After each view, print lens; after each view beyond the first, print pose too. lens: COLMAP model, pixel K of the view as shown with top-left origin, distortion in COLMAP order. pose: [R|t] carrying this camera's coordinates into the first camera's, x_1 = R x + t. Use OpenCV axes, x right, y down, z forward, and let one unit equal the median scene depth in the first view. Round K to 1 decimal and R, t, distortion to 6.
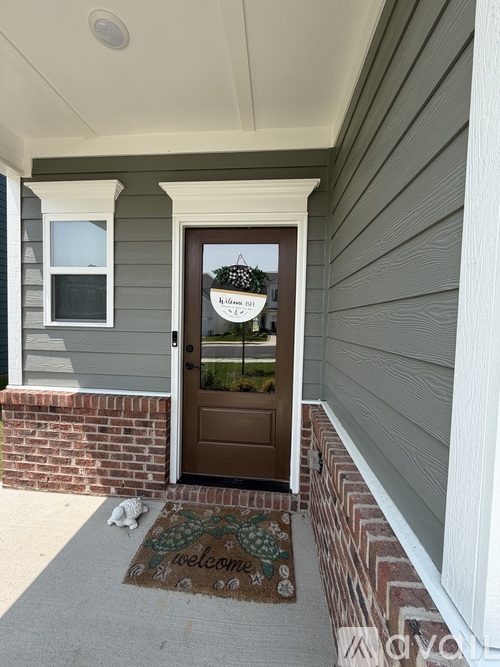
lens RADIAL K [[272.2, 0, 249.2], [0, 272.2, 333.4], [0, 0, 1]] dist [0.001031, -0.000494]
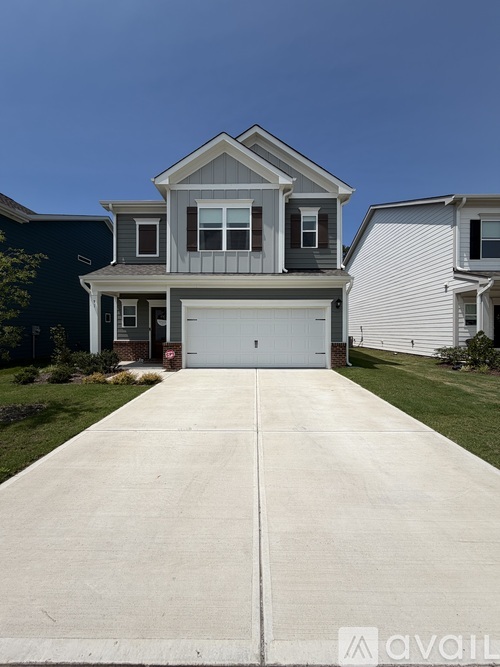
lens RADIAL K [[272.2, 0, 250.9], [0, 272.2, 332.5], [0, 0, 1]] dist [0.001031, -0.000494]
pose [[0.995870, -0.026545, 0.086821, 1.110634], [0.029442, 0.999046, -0.032259, 0.285724], [-0.085882, 0.034682, 0.995701, -4.035526]]
